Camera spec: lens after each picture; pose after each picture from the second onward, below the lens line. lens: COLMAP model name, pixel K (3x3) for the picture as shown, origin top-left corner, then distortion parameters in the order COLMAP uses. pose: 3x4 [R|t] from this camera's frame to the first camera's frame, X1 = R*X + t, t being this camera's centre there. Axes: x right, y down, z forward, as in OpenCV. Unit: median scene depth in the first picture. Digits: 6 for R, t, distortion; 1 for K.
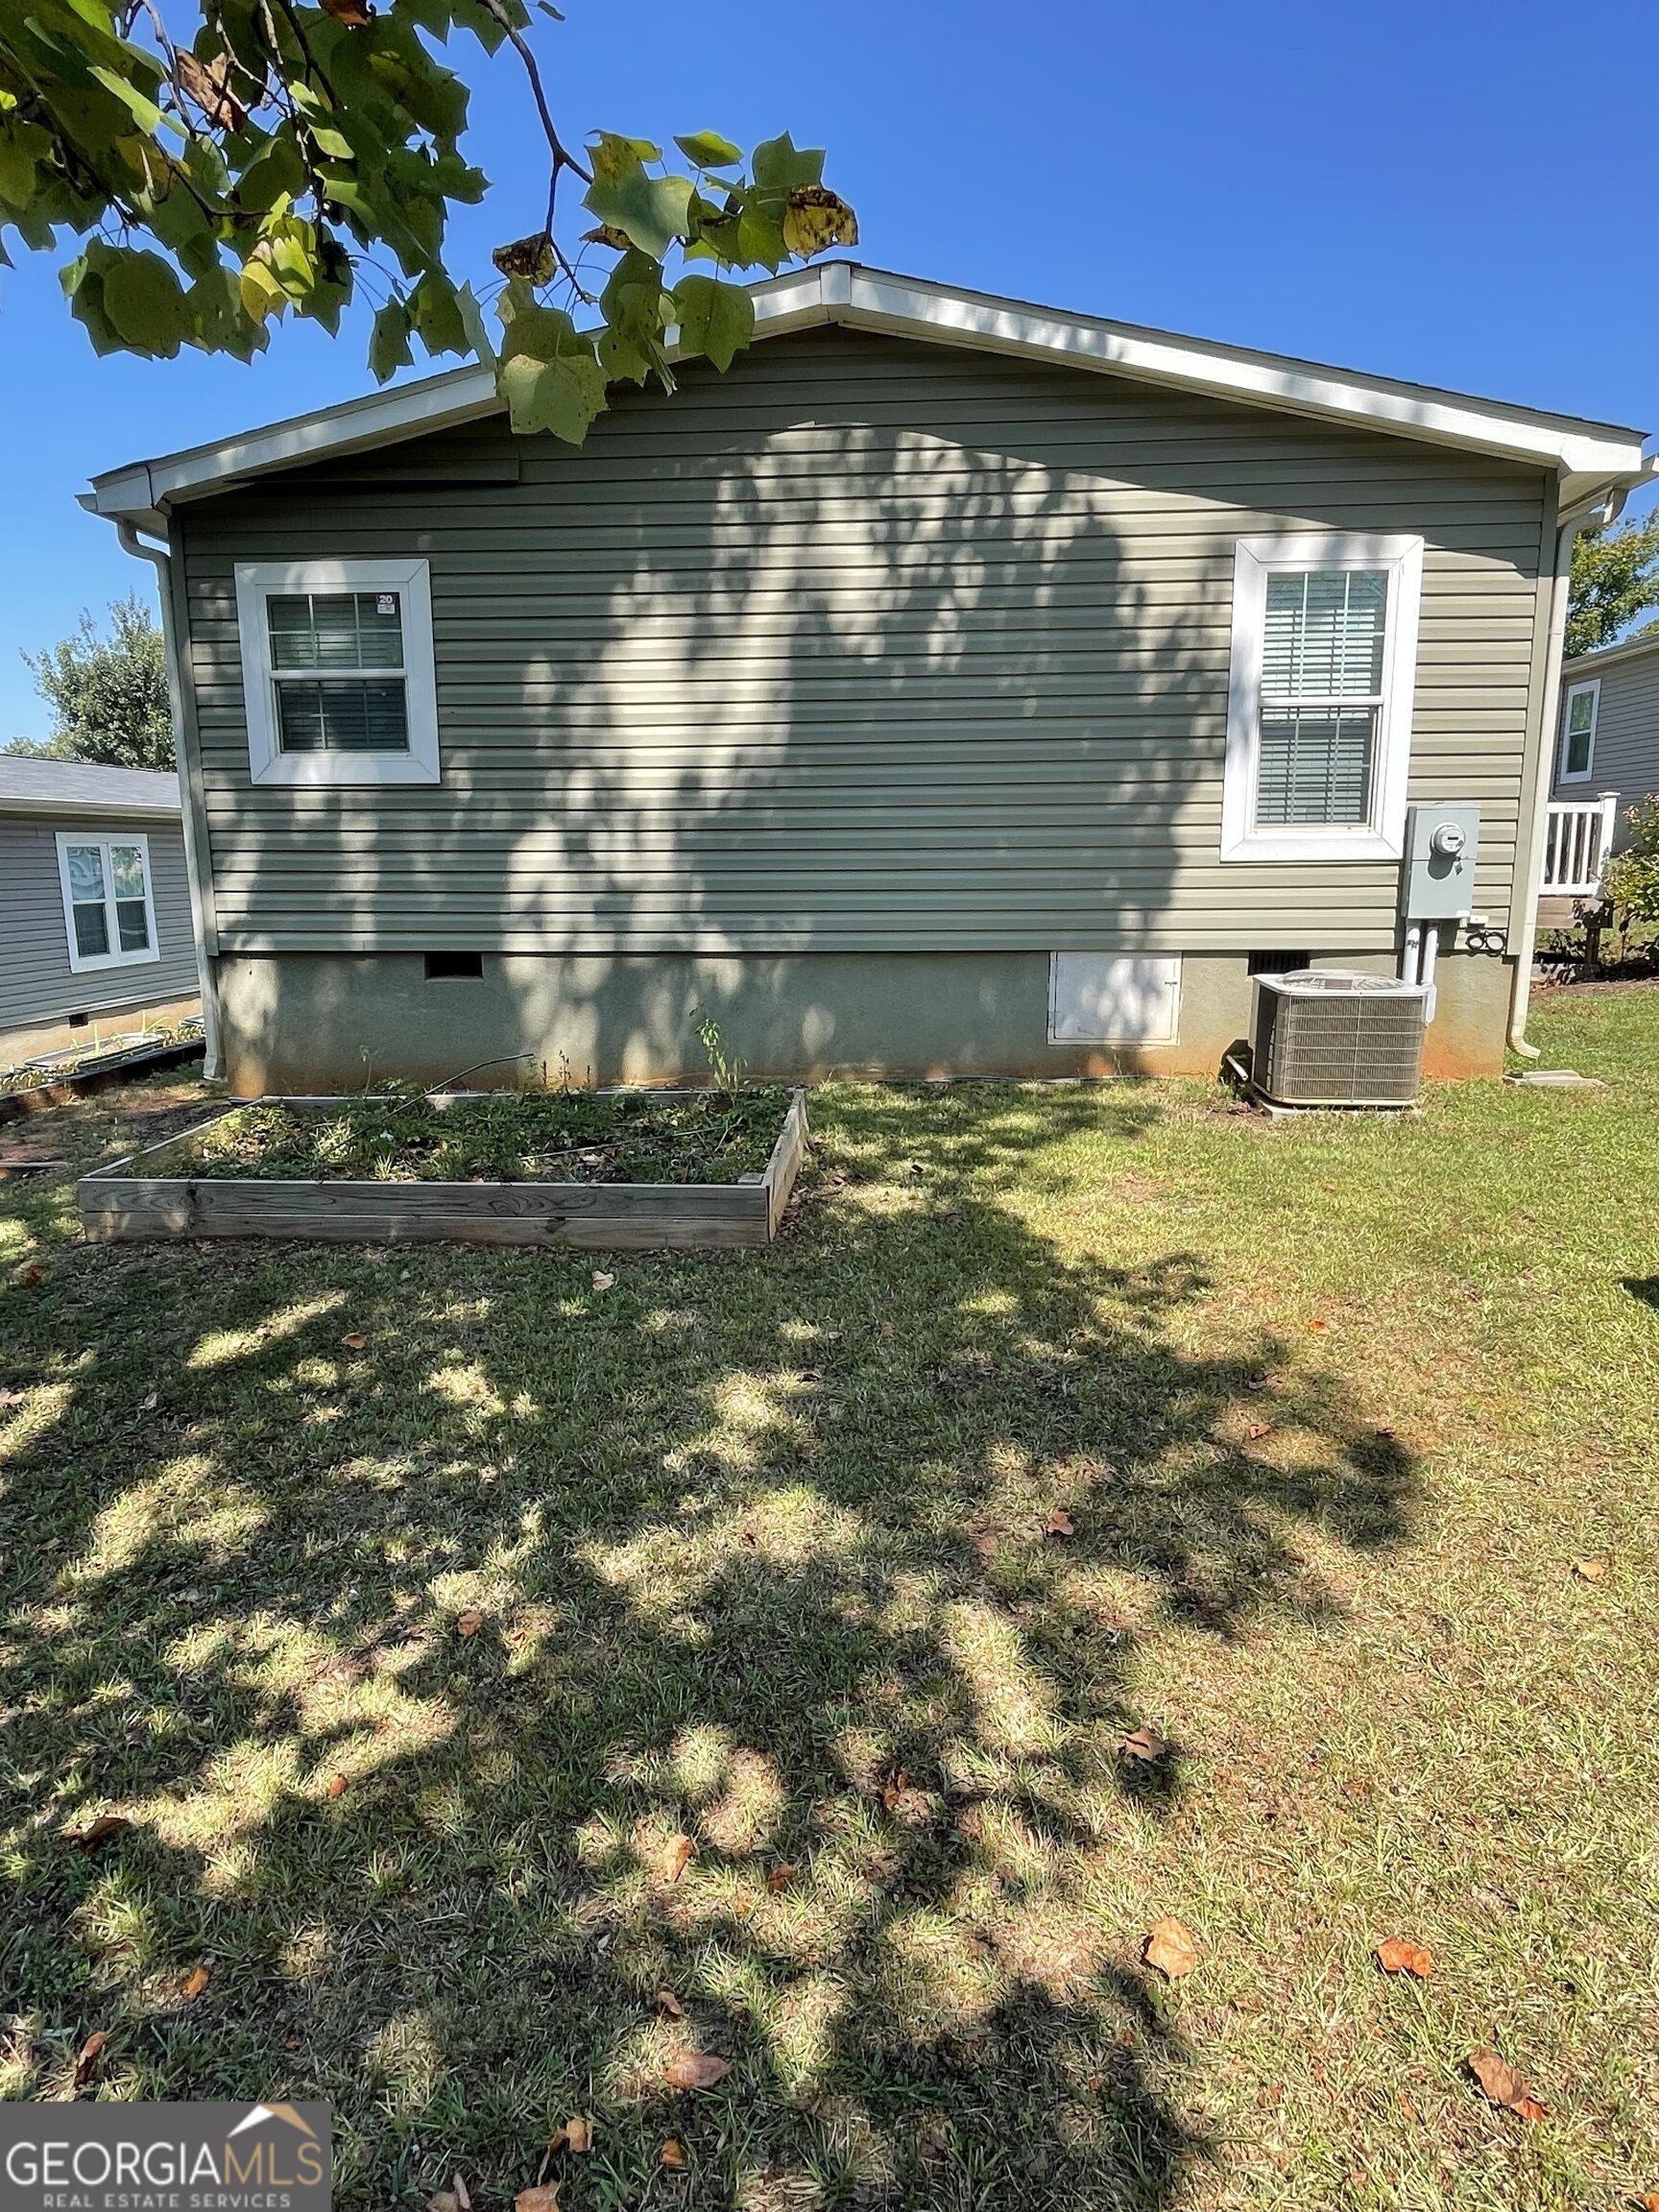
lens RADIAL K [[1304.8, 0, 830.1], [0, 1304.8, 1104.9], [0, 0, 1]] dist [-0.002802, -0.000339]
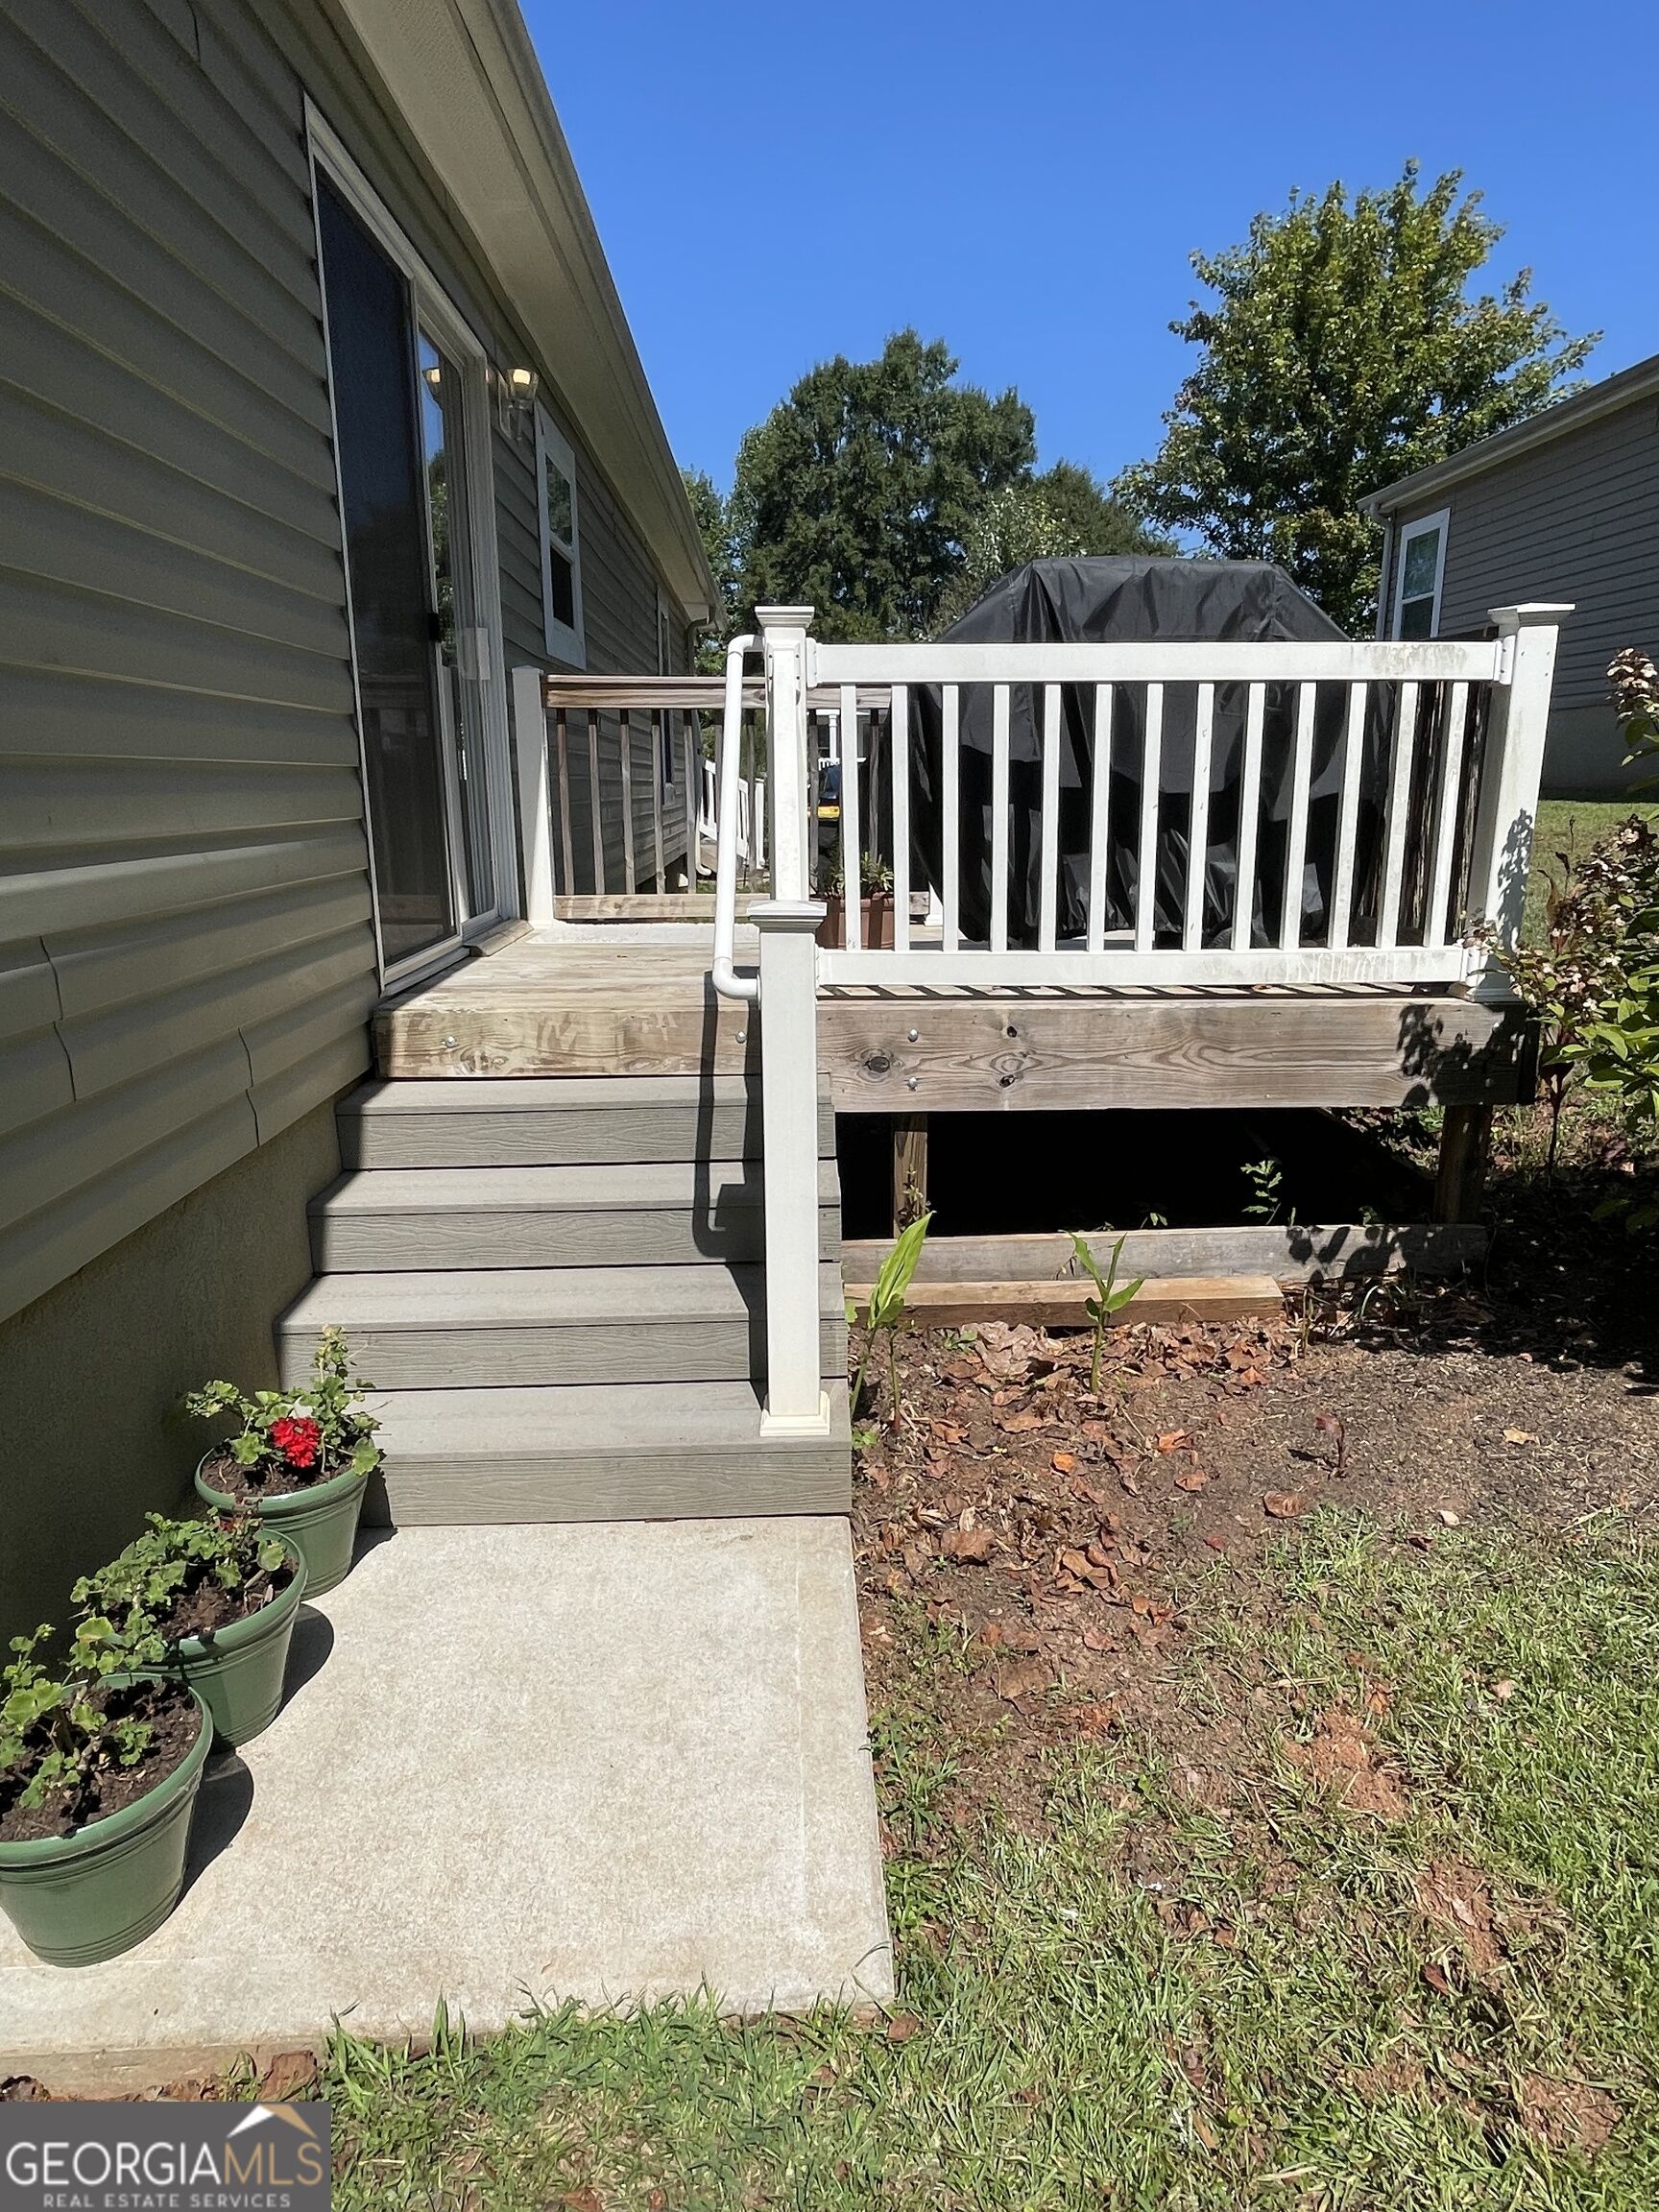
lens RADIAL K [[1304.8, 0, 831.1], [0, 1304.8, 1102.0], [0, 0, 1]] dist [-0.002802, -0.000339]
pose [[0.994450, -0.023036, 0.102656, 0.420744], [0.017670, 0.998445, 0.052872, -0.153238], [-0.103714, -0.050765, 0.993311, 0.736380]]
